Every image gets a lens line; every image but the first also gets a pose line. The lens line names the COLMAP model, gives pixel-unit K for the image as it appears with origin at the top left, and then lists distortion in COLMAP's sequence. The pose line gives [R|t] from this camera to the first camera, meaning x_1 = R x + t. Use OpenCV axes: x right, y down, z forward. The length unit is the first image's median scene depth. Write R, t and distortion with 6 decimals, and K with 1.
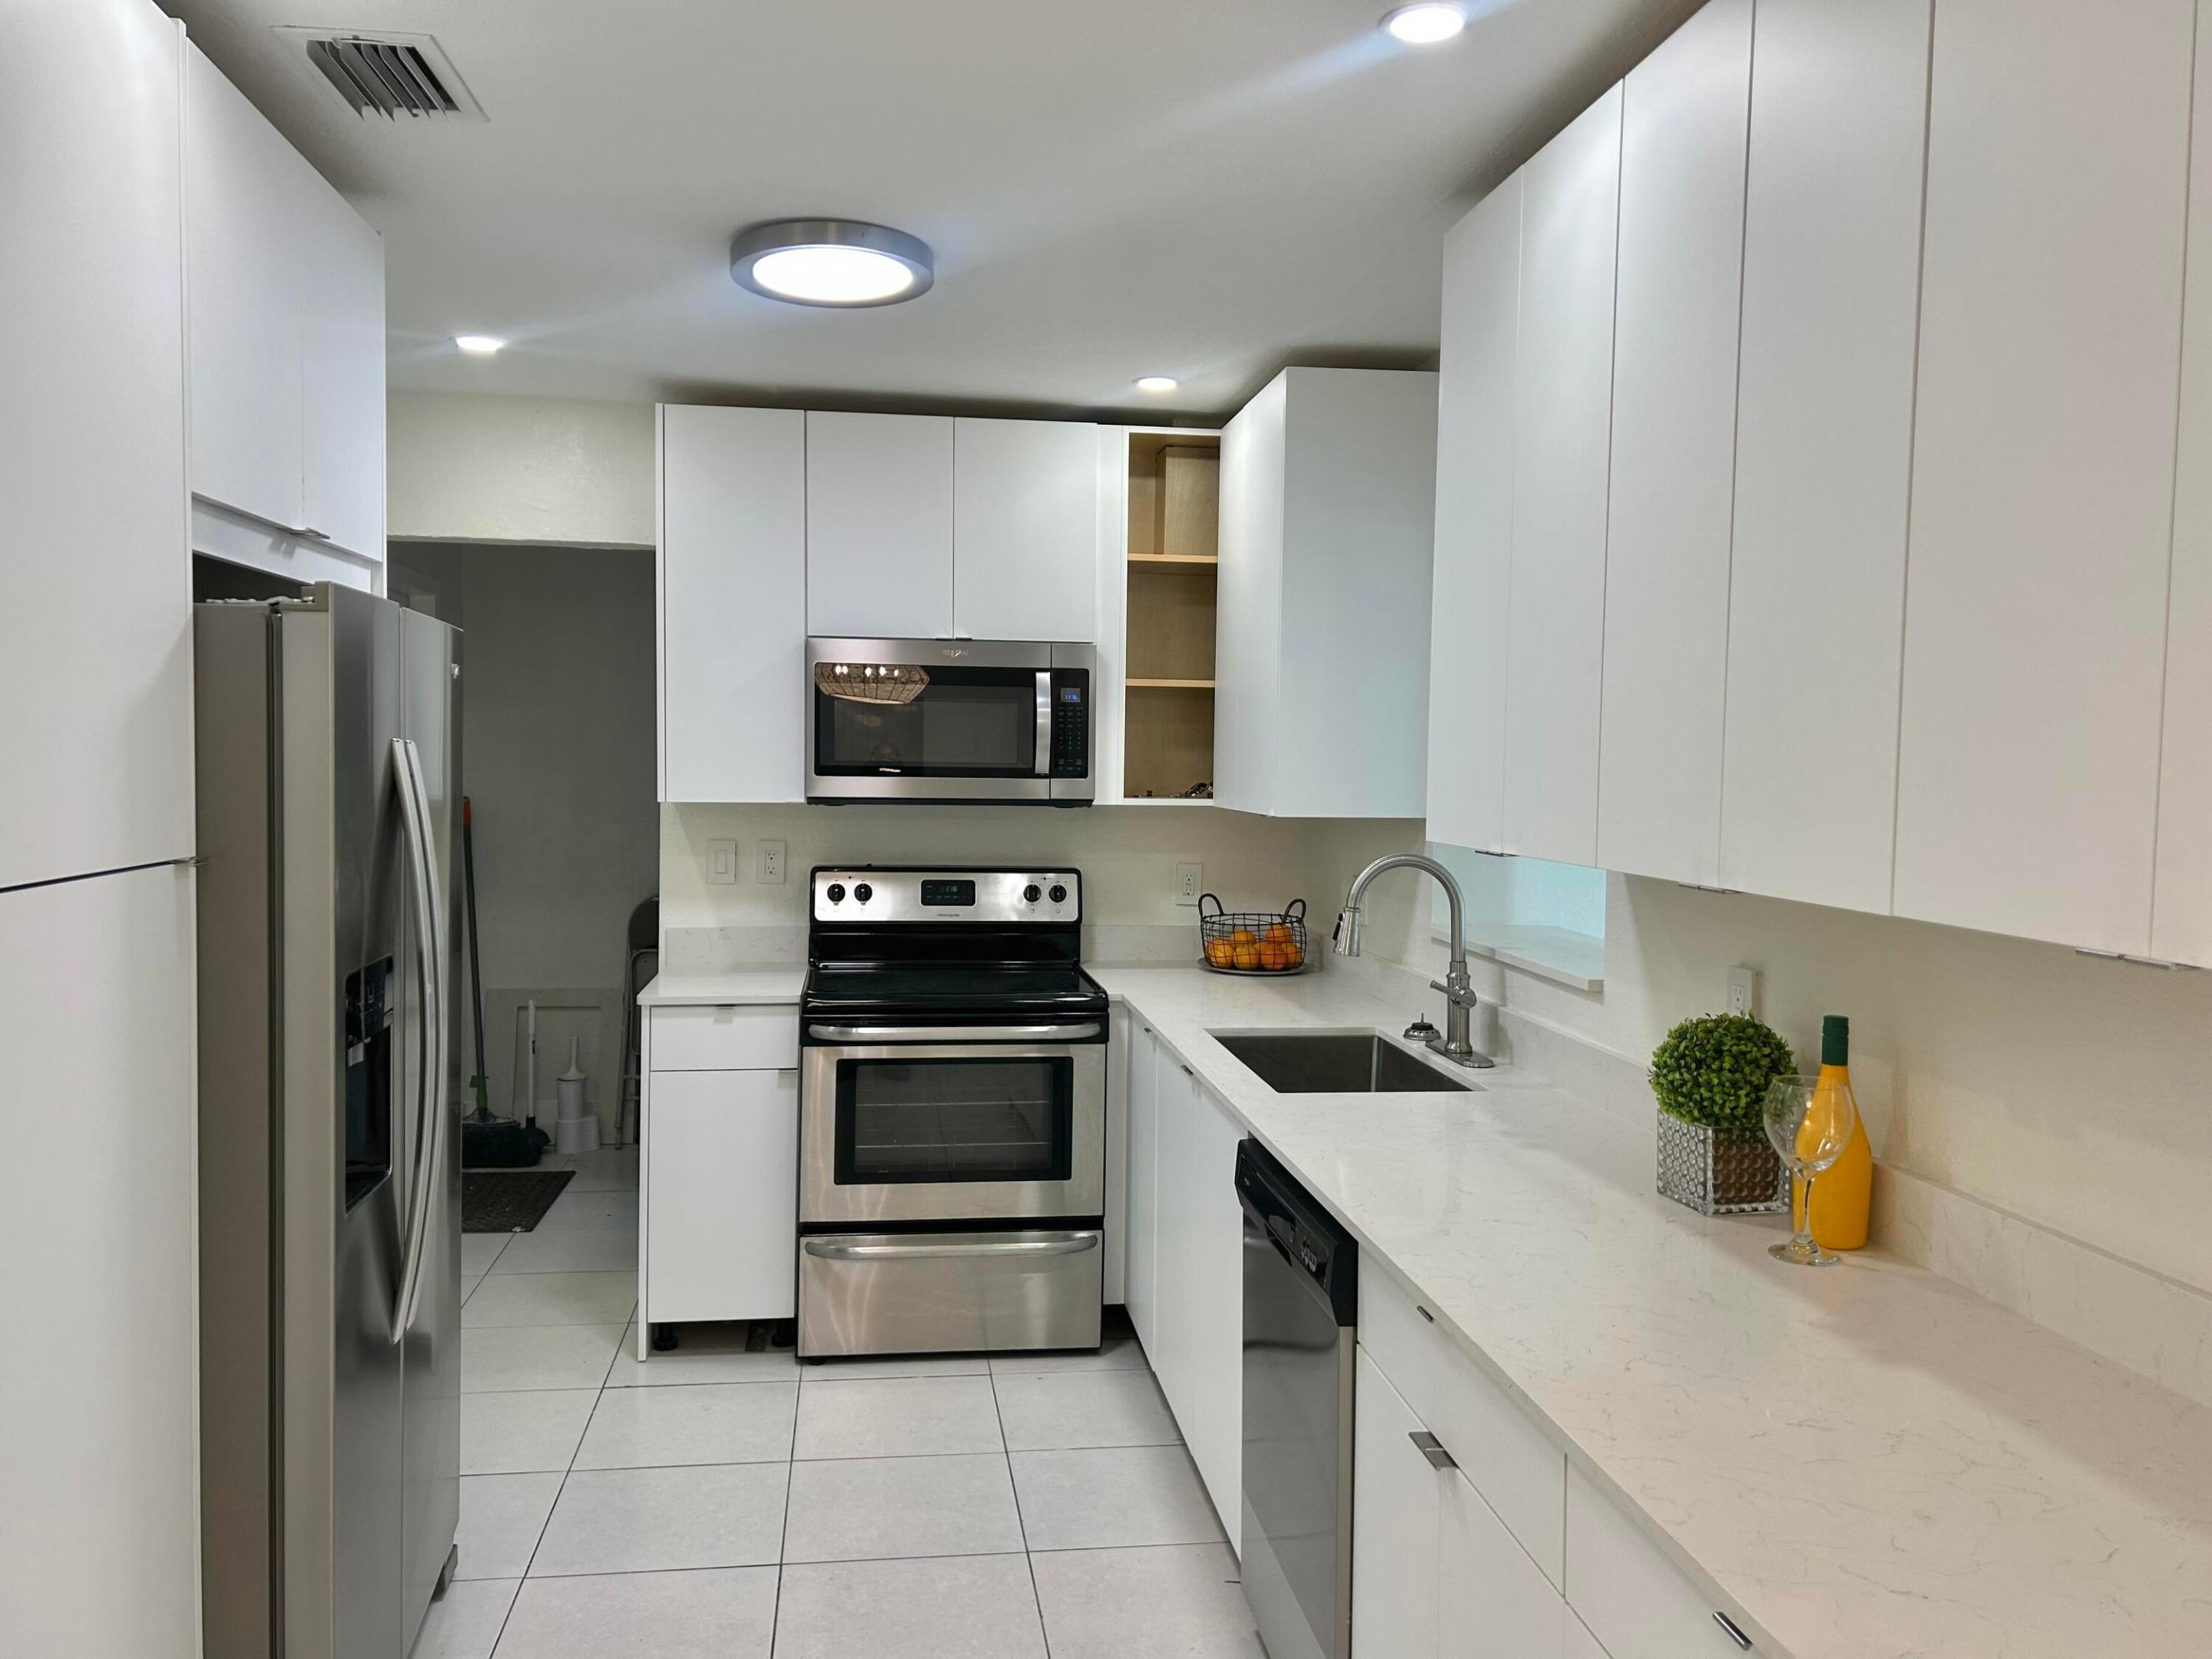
lens RADIAL K [[1642.1, 0, 1096.8], [0, 1642.1, 812.1], [0, 0, 1]] dist [0.090101, -0.108178]
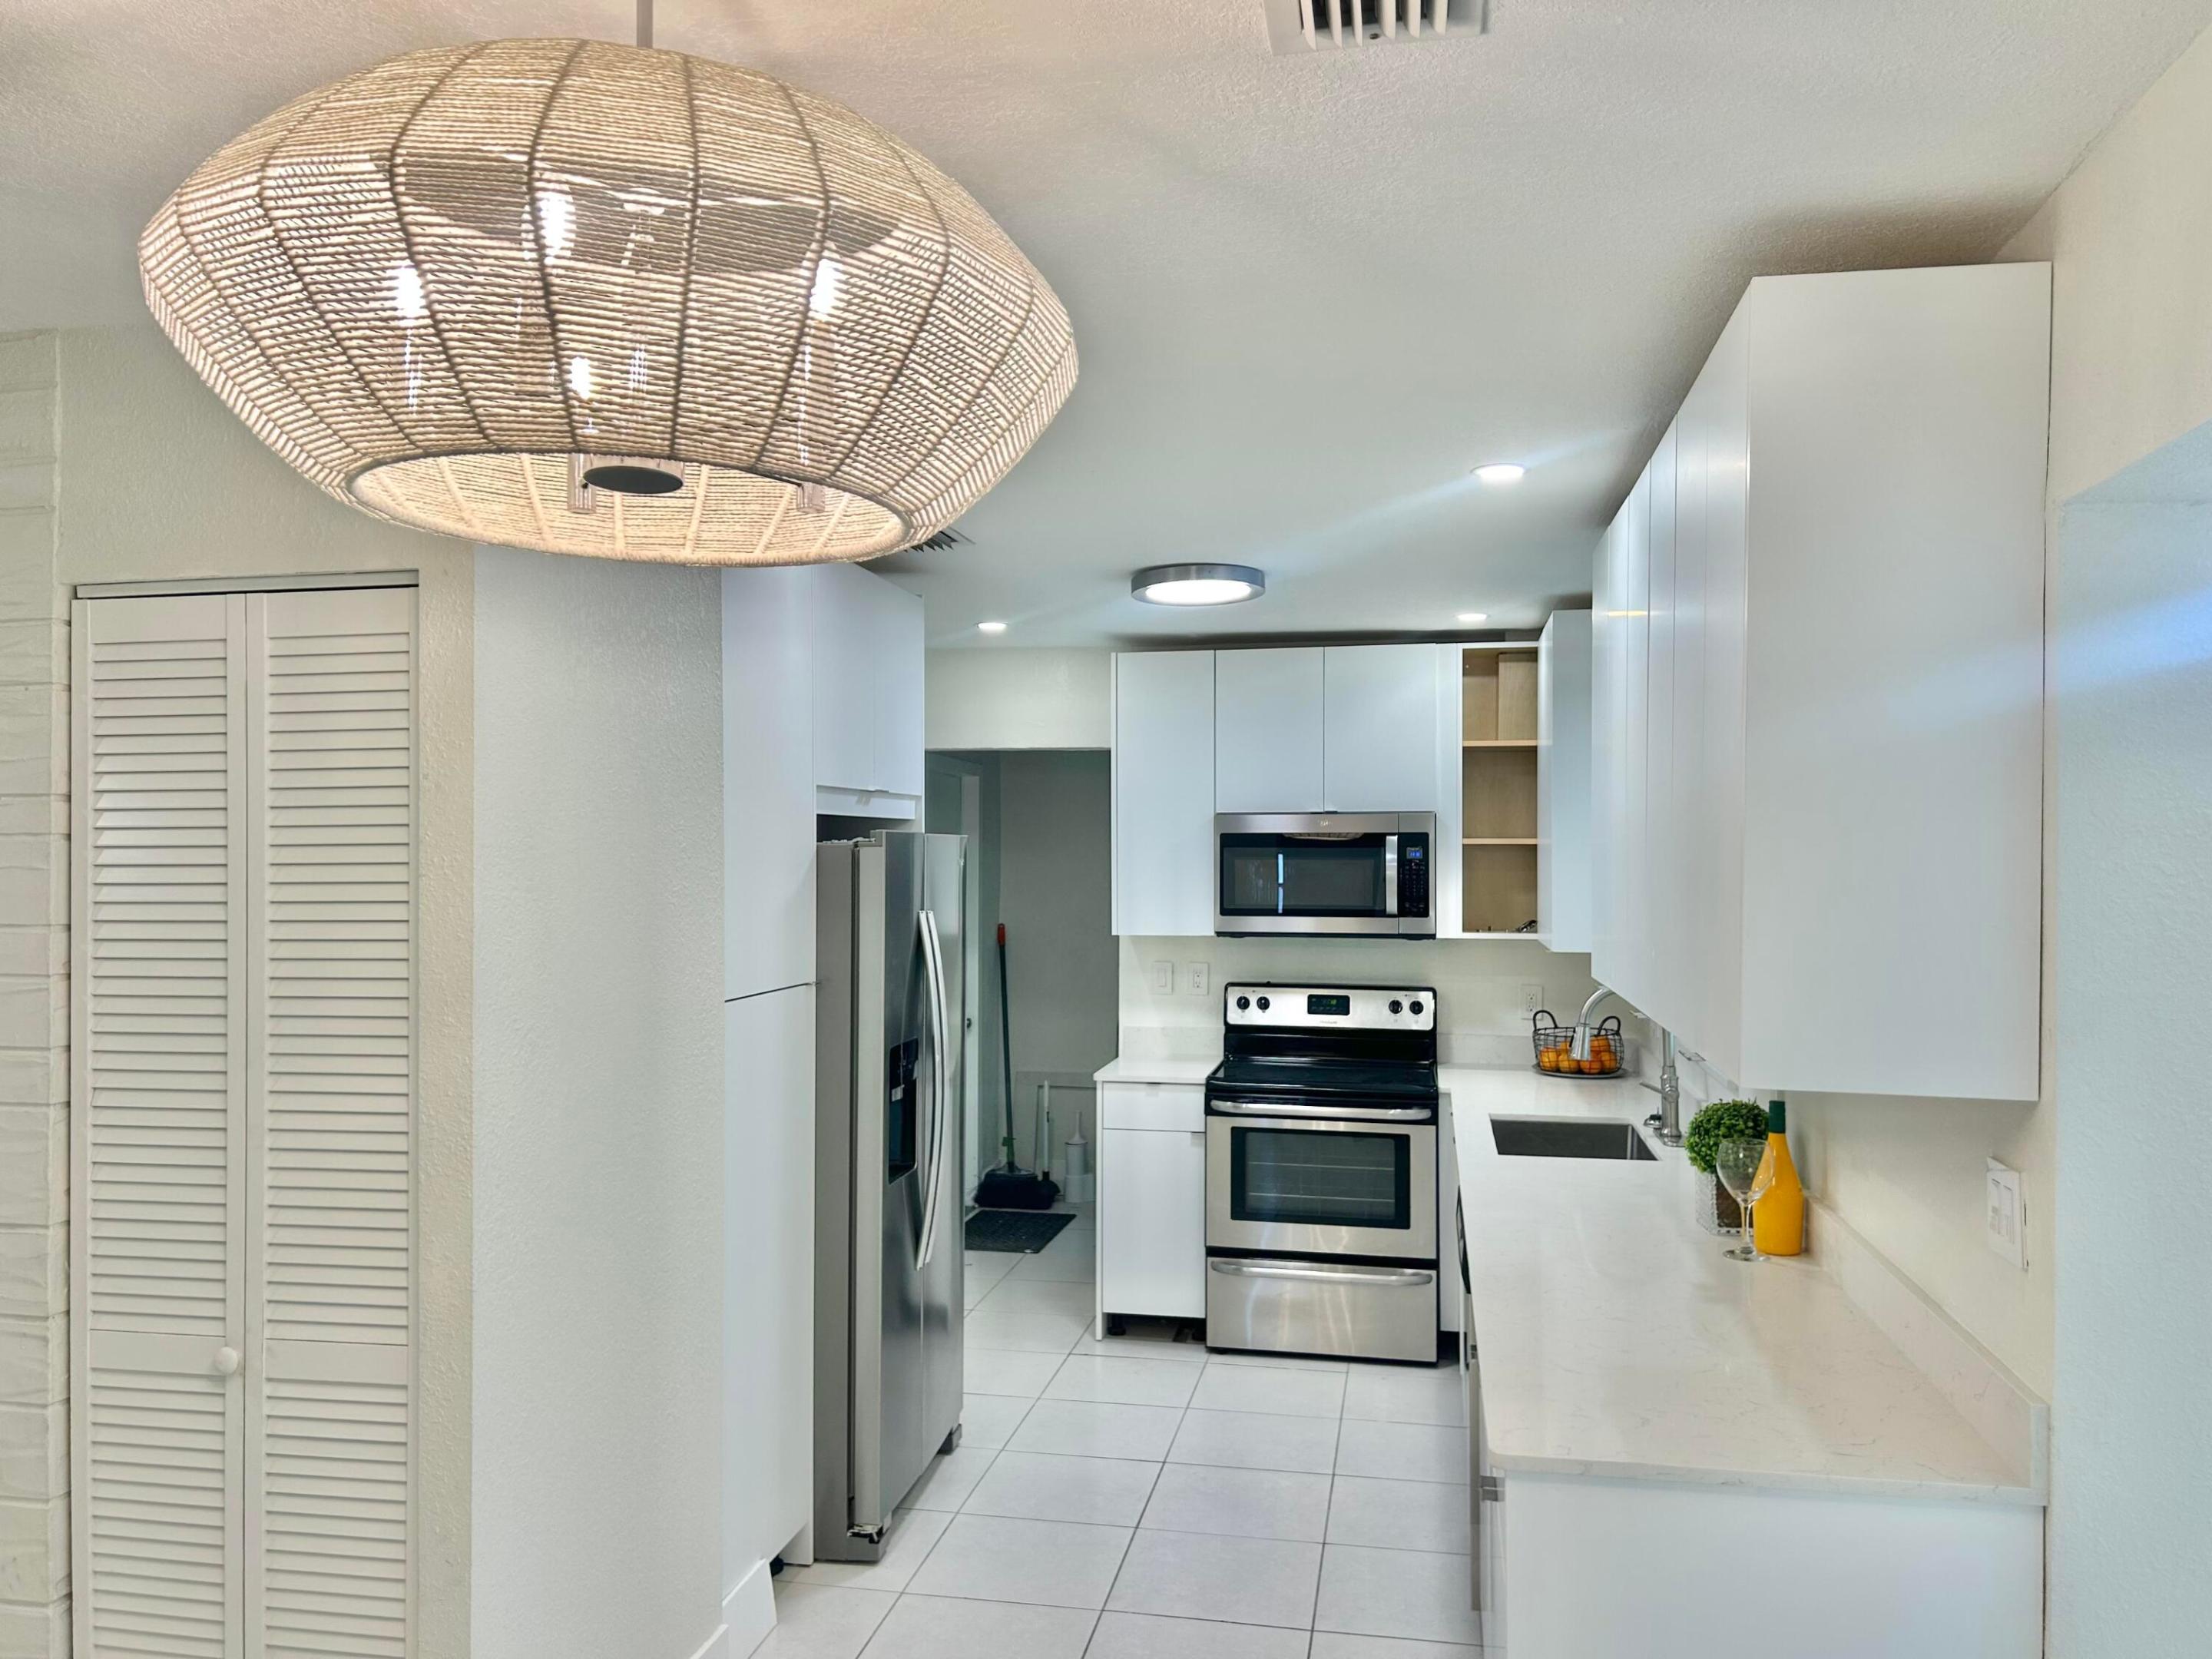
lens RADIAL K [[1644.1, 0, 1106.0], [0, 1644.1, 829.5], [0, 0, 1]] dist [0.088873, -0.117479]
pose [[0.947255, -0.015912, -0.320084, 0.170264], [-0.001262, 0.998574, -0.053374, -0.020168], [0.320477, 0.050963, 0.945884, -0.306916]]
